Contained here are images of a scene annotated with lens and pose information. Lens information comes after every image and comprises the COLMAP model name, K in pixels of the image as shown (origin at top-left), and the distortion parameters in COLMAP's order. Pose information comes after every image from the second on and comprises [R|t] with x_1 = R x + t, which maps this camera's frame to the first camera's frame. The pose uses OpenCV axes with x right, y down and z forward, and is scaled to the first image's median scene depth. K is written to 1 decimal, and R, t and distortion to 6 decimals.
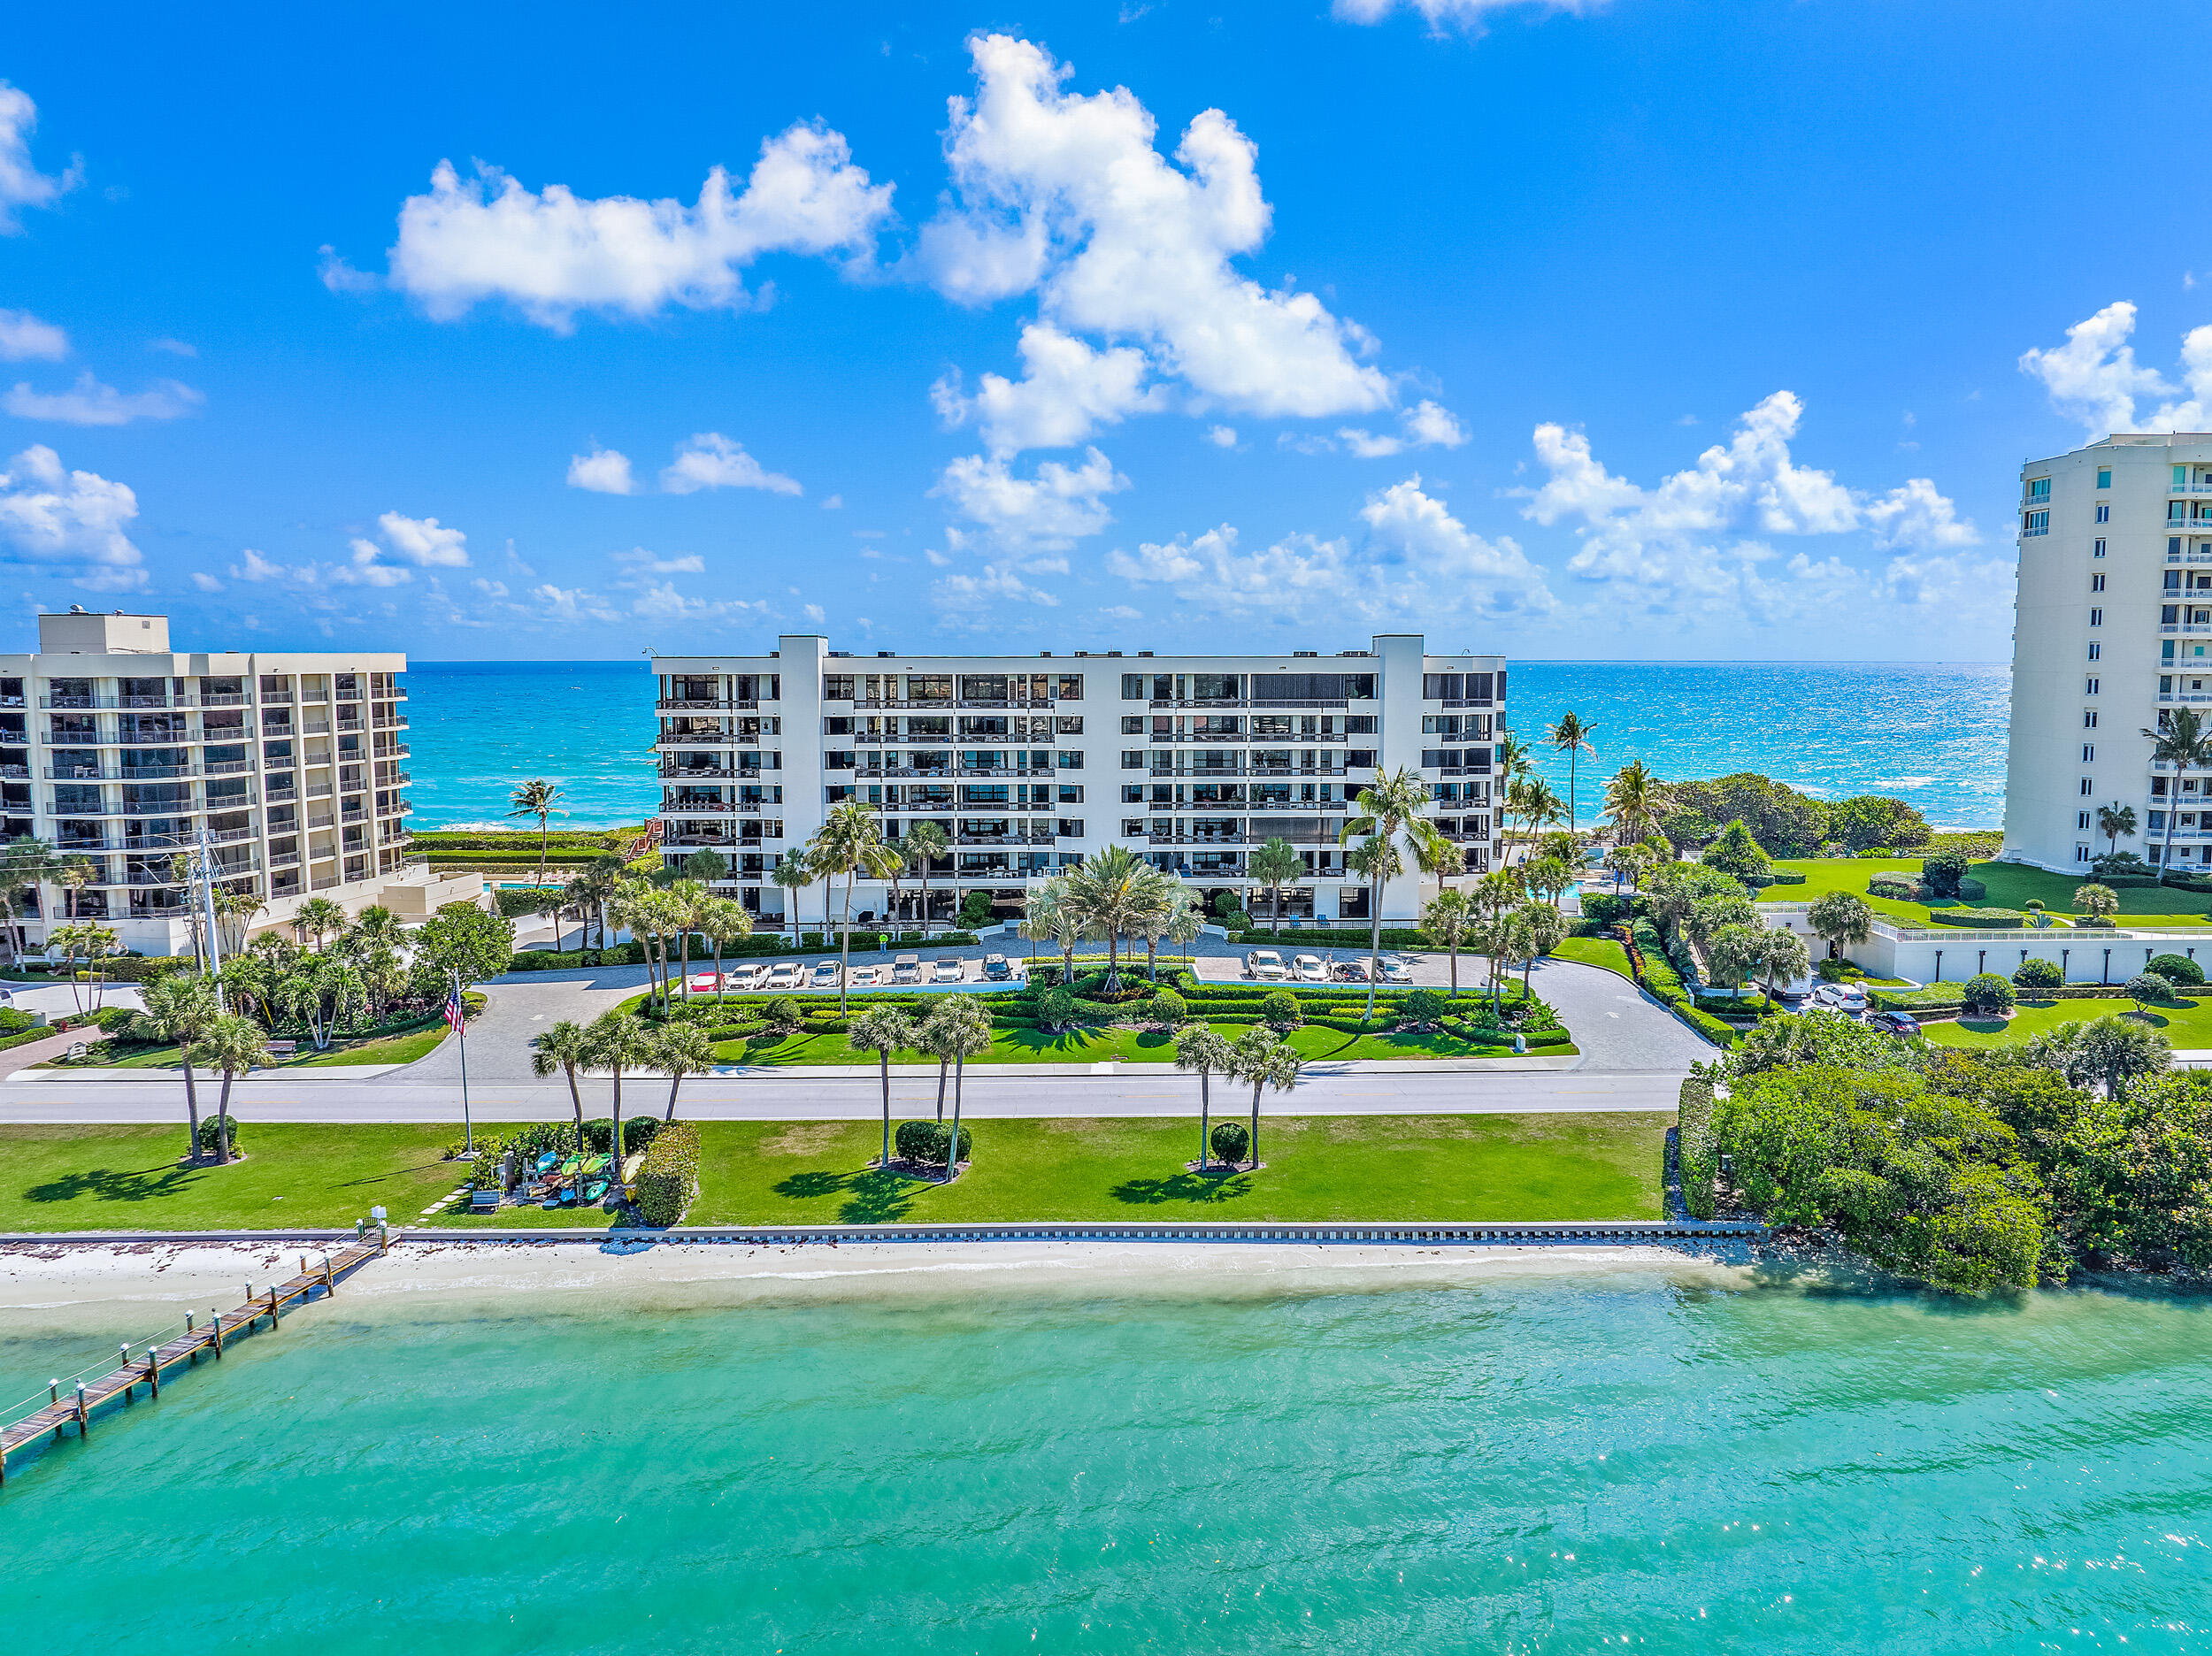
lens RADIAL K [[1600.3, 0, 1103.6], [0, 1600.3, 814.9], [0, 0, 1]] dist [-0.040417, 0.001437]
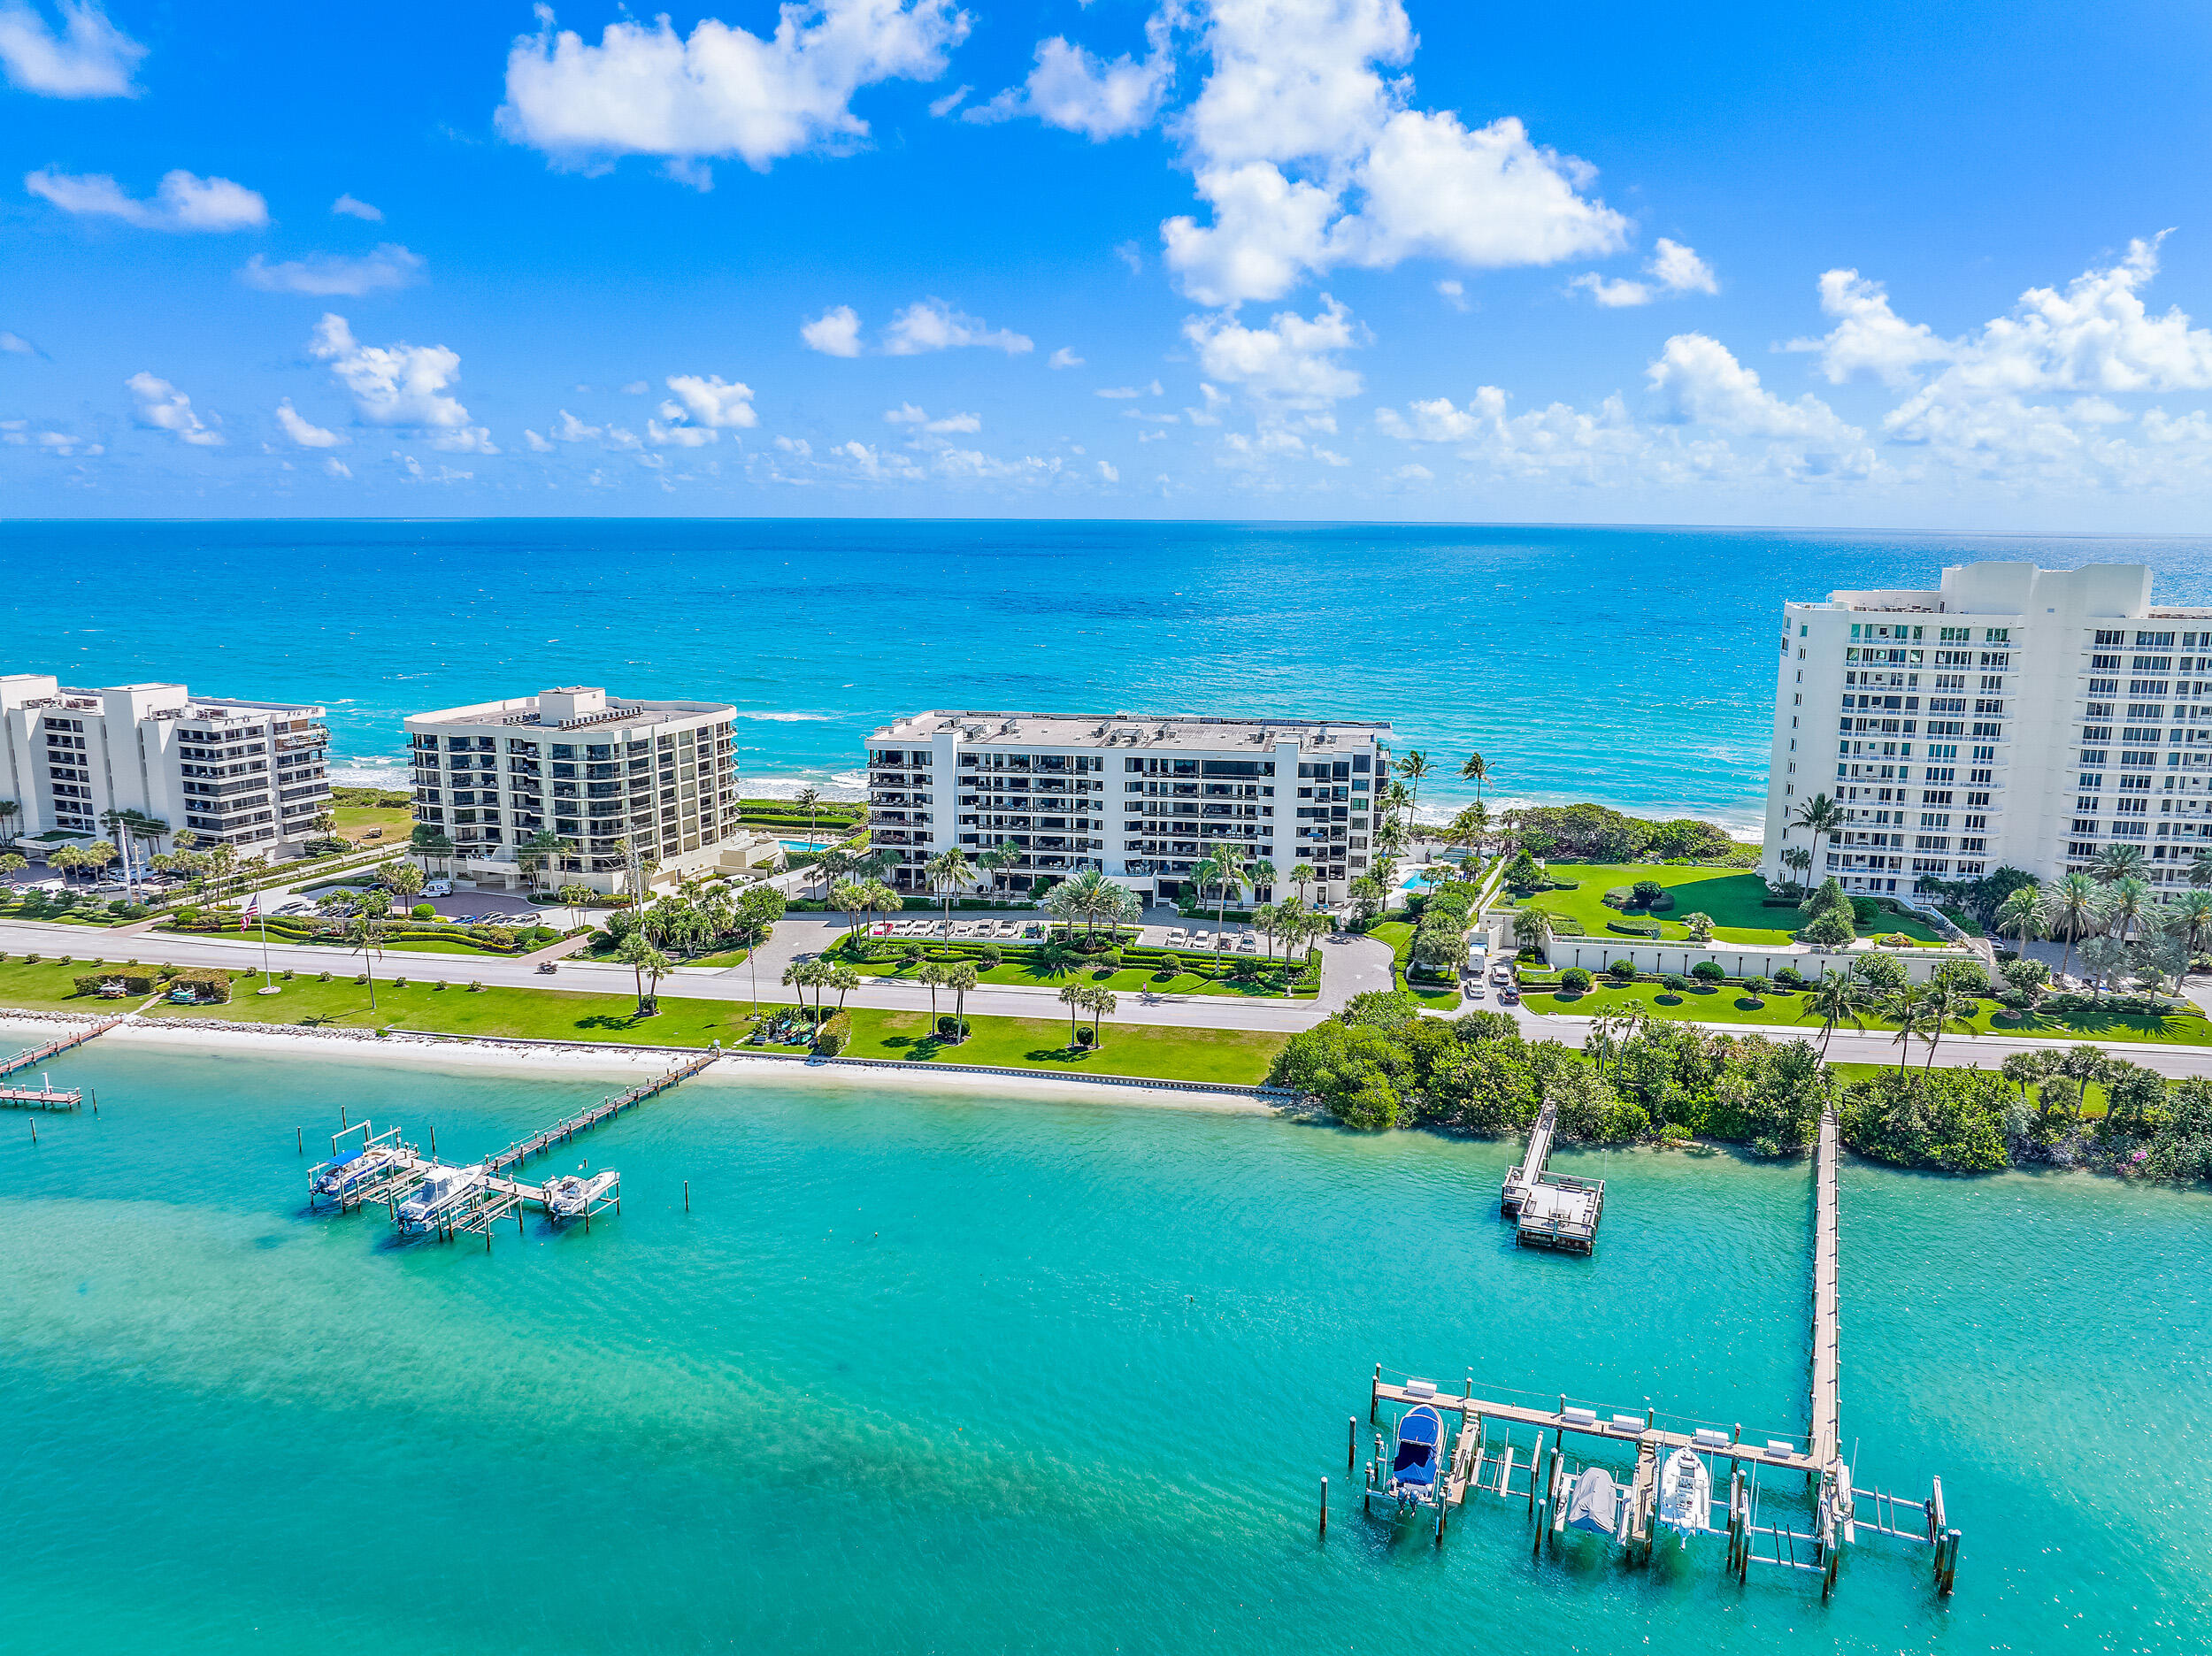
lens RADIAL K [[1543.5, 0, 1106.0], [0, 1543.5, 828.0], [0, 0, 1]] dist [-0.031543, -0.004811]
pose [[0.981867, 0.044611, -0.184248, 0.301819], [-0.025946, 0.994395, 0.102496, -0.183543], [0.187788, -0.095857, 0.977521, -0.640289]]
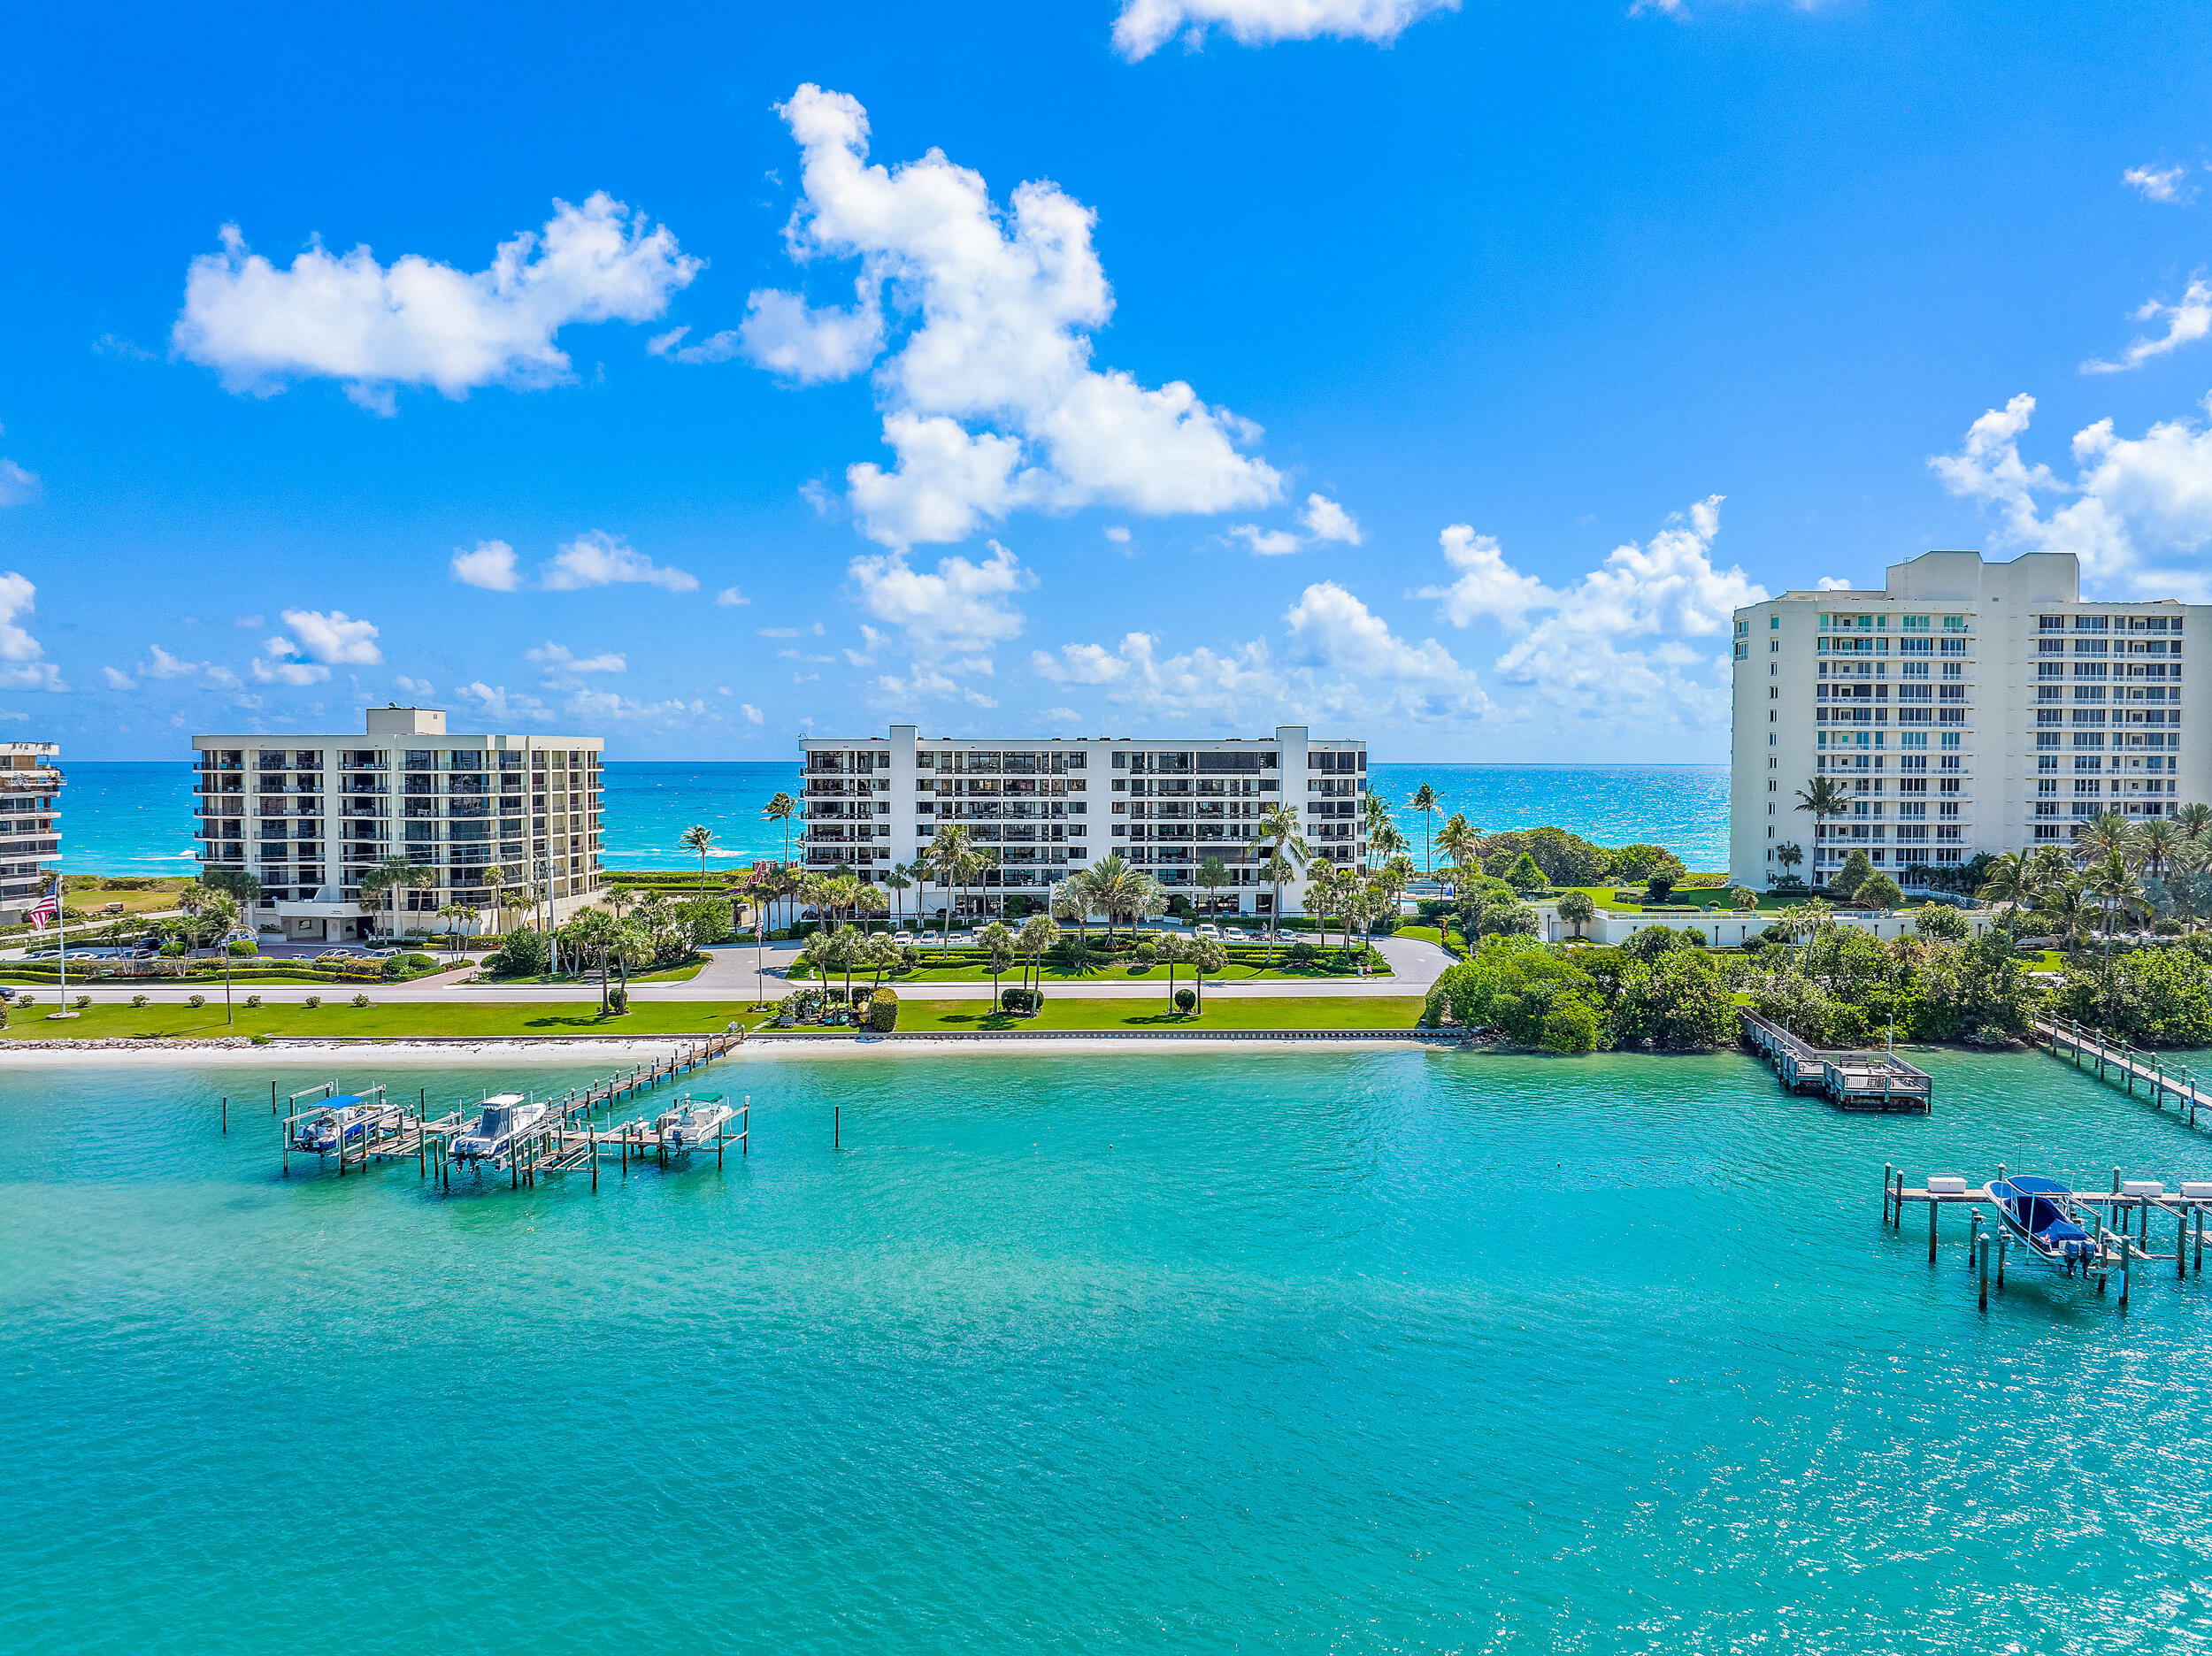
lens RADIAL K [[1600.3, 0, 1103.6], [0, 1600.3, 814.9], [0, 0, 1]] dist [-0.040417, 0.001437]
pose [[0.999475, 0.001613, 0.032357, -0.045934], [0.000435, 0.998003, -0.063170, 0.068867], [-0.032395, 0.063151, 0.997478, -0.519481]]
